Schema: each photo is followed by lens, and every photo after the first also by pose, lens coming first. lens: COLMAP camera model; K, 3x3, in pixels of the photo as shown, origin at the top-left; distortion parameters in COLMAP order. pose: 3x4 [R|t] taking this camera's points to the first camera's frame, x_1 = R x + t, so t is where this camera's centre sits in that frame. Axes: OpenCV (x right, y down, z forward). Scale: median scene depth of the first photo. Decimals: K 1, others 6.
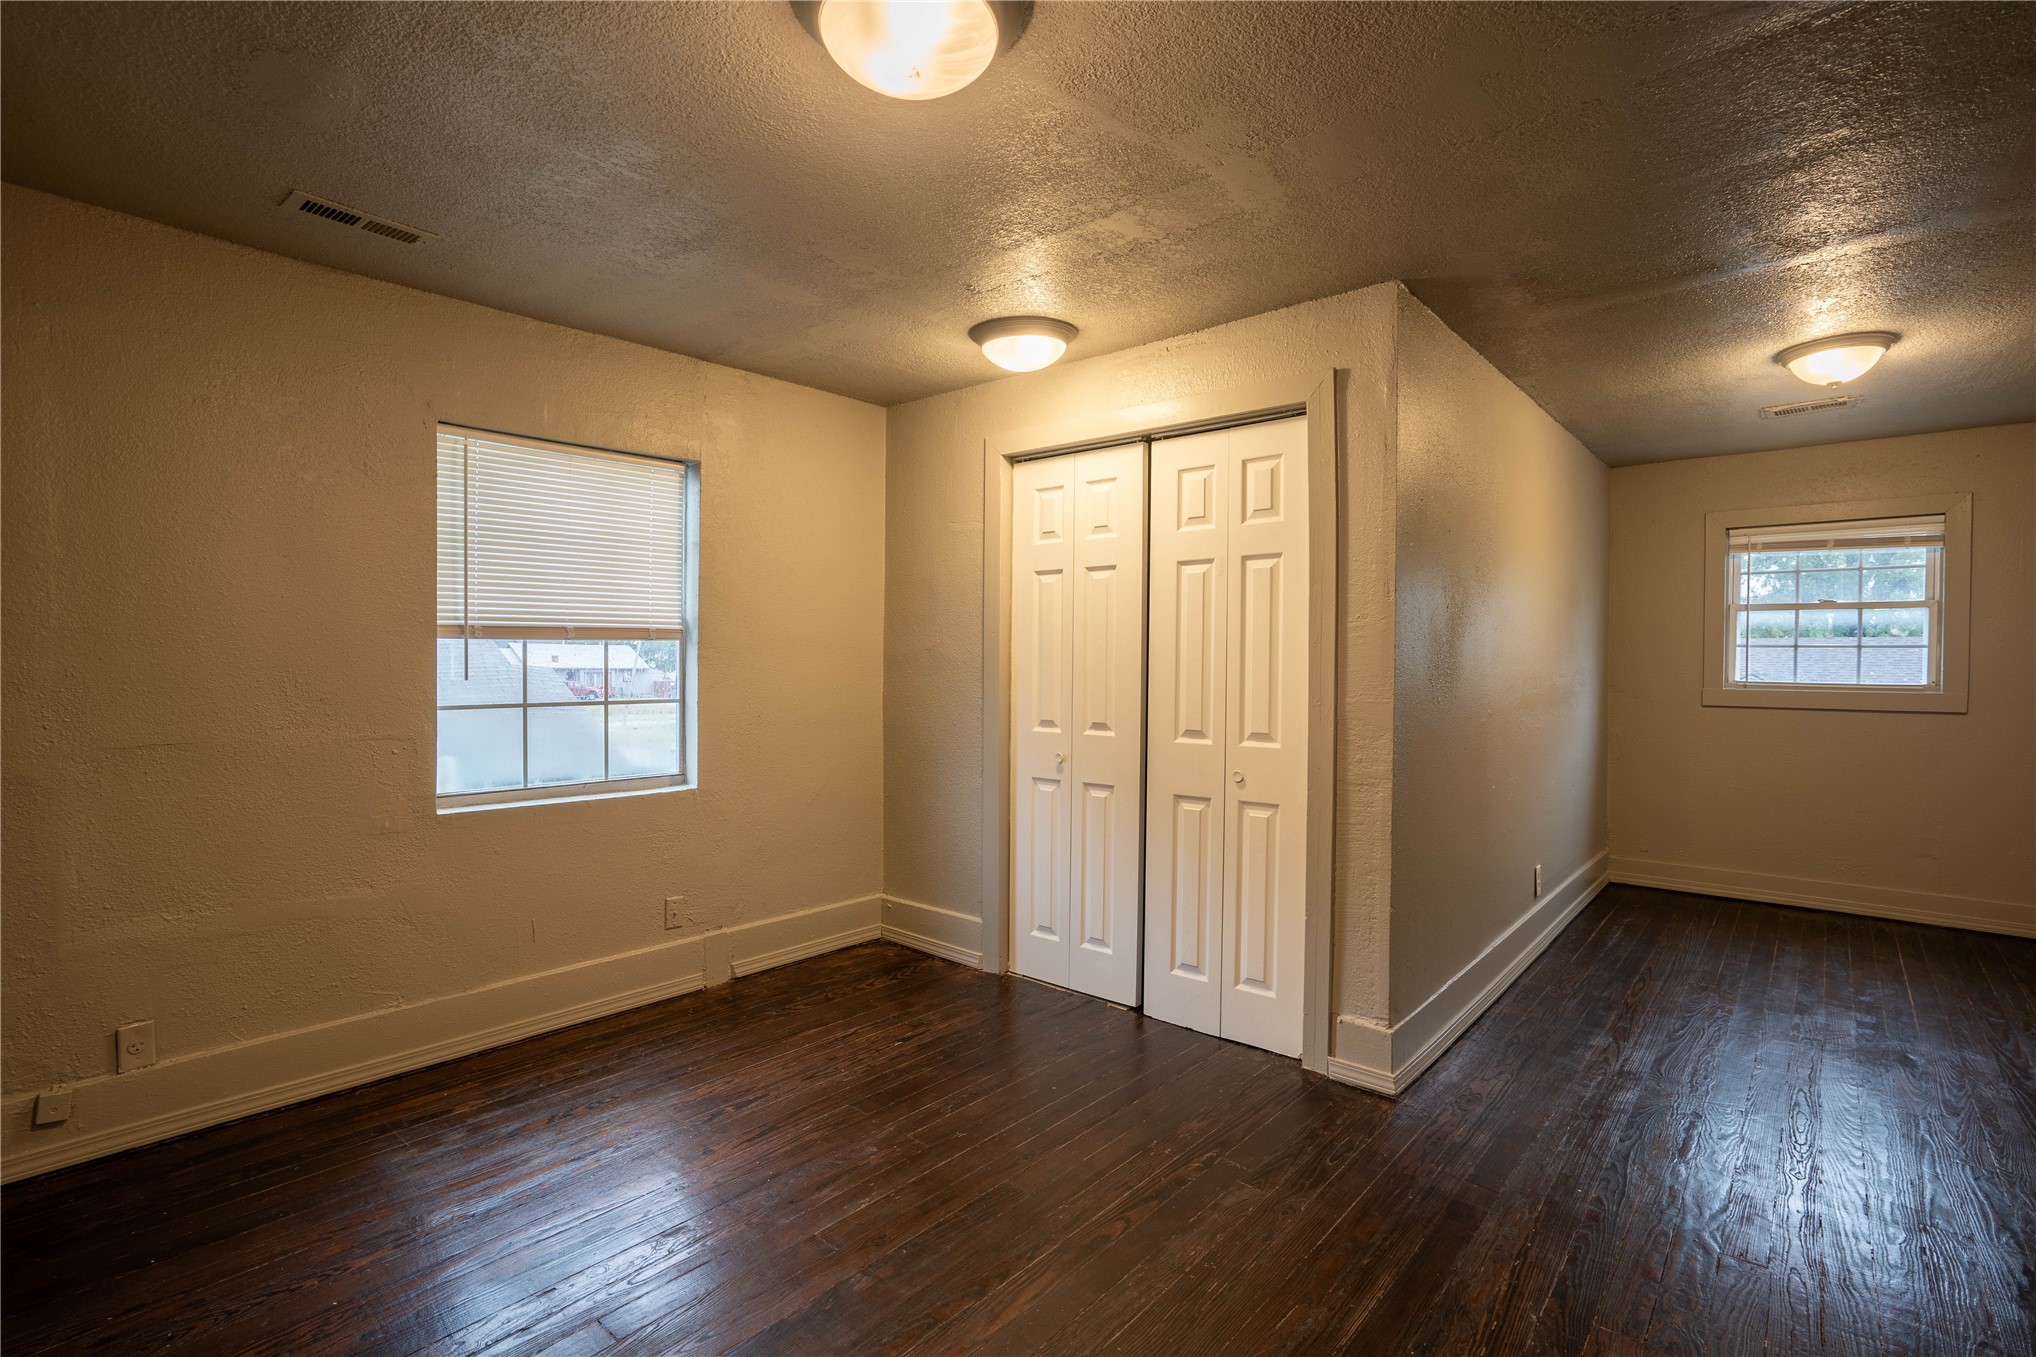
lens RADIAL K [[938.5, 0, 1021.4], [0, 938.5, 675.6], [0, 0, 1]] dist [-0.031953, 0.004346]
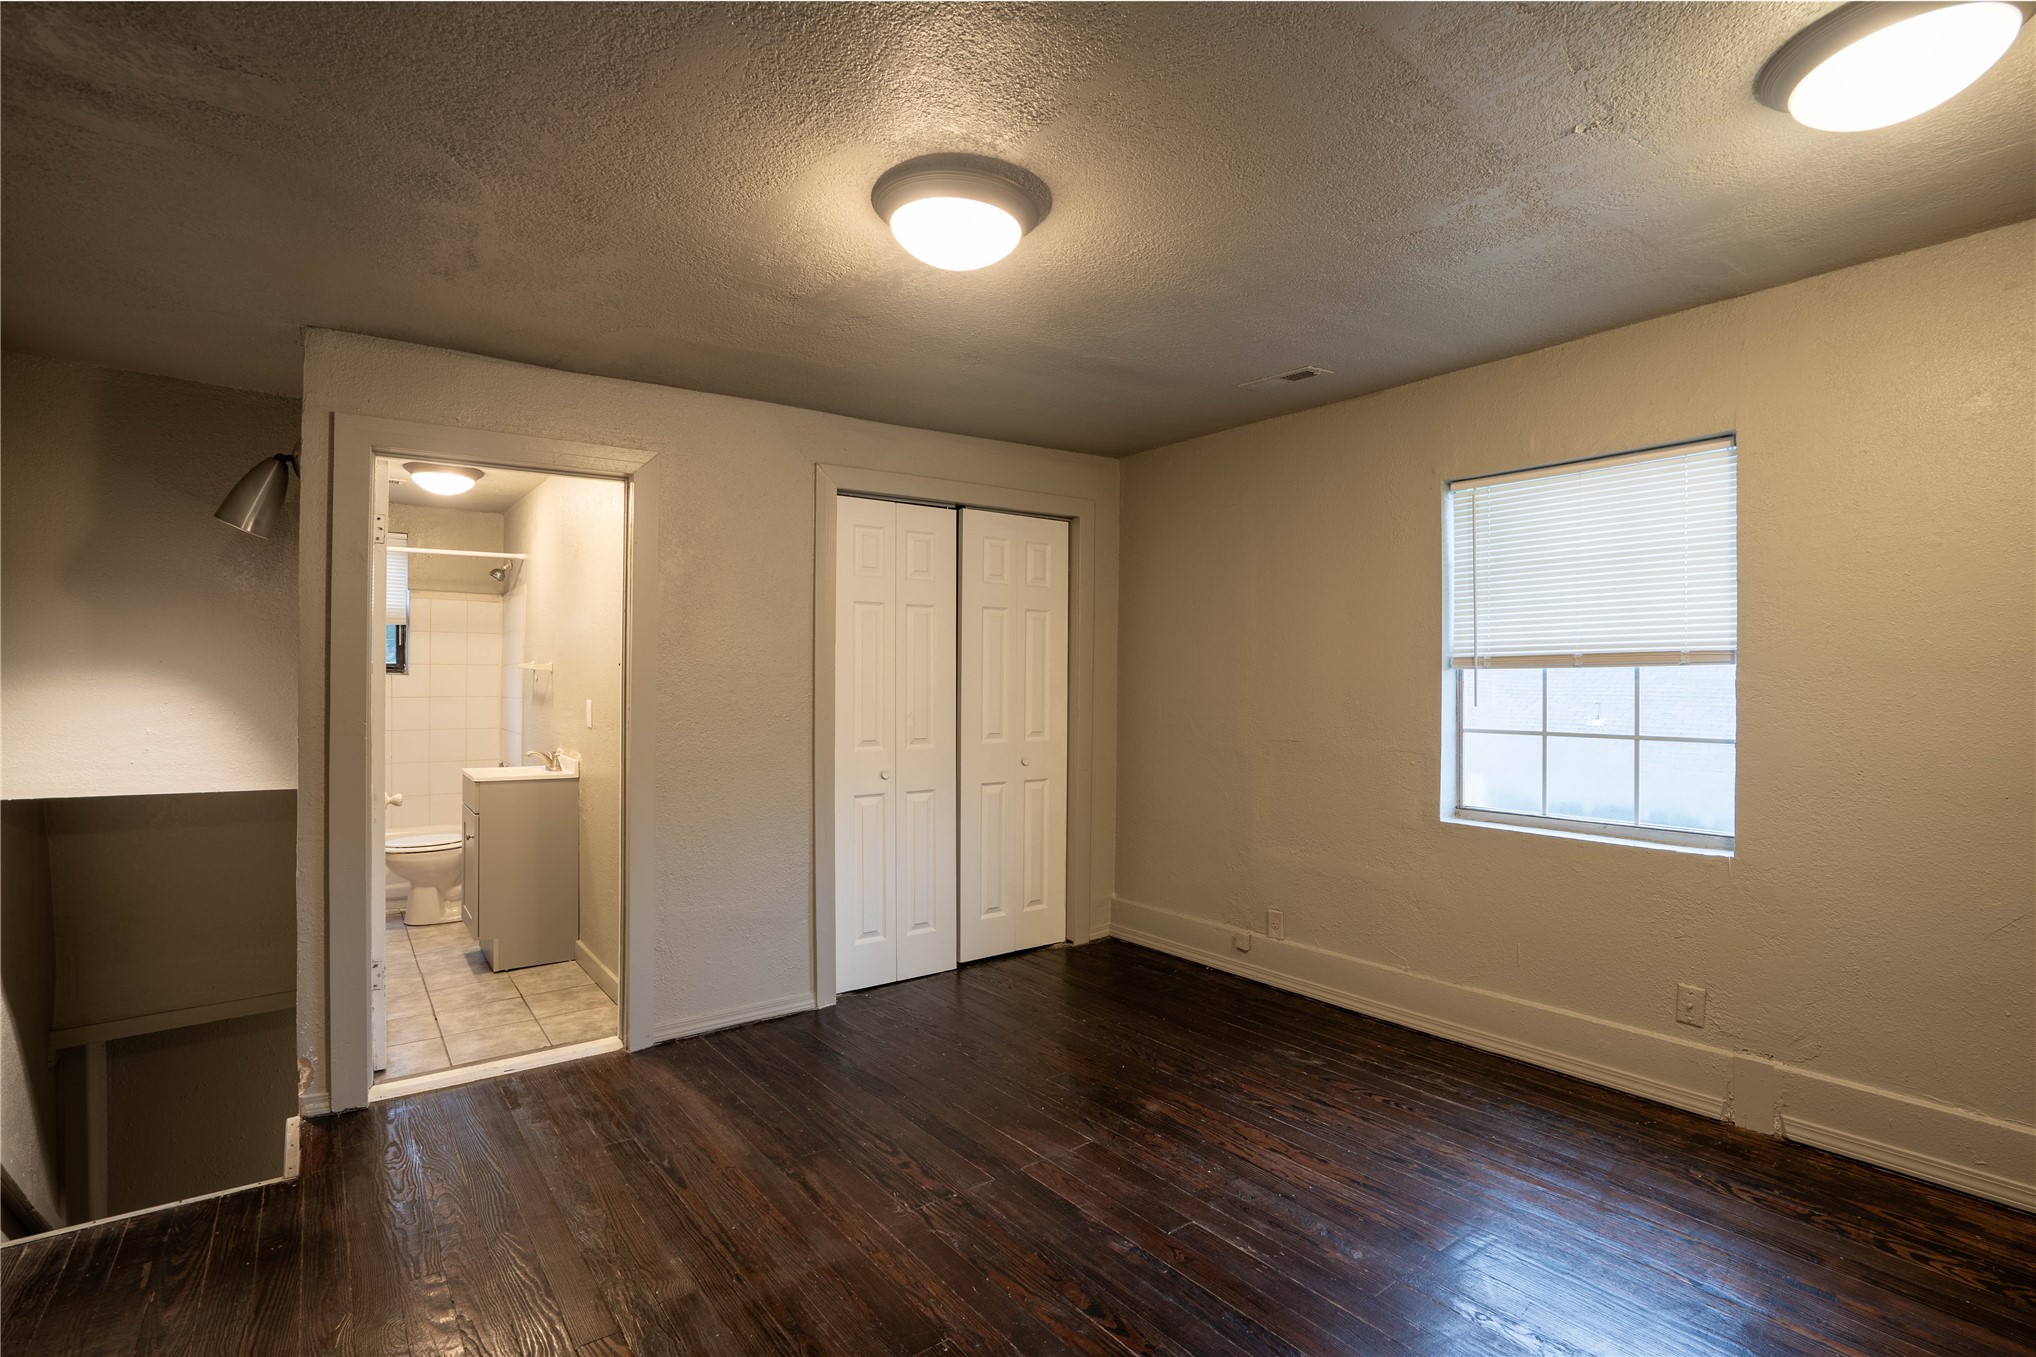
lens RADIAL K [[938.5, 0, 1020.9], [0, 938.5, 677.8], [0, 0, 1]] dist [-0.031953, 0.004346]
pose [[-0.188771, -0.009007, -0.981980, 0.557464], [-0.019465, 0.999796, -0.005428, -0.011749], [0.981828, 0.018089, -0.188908, 0.633568]]
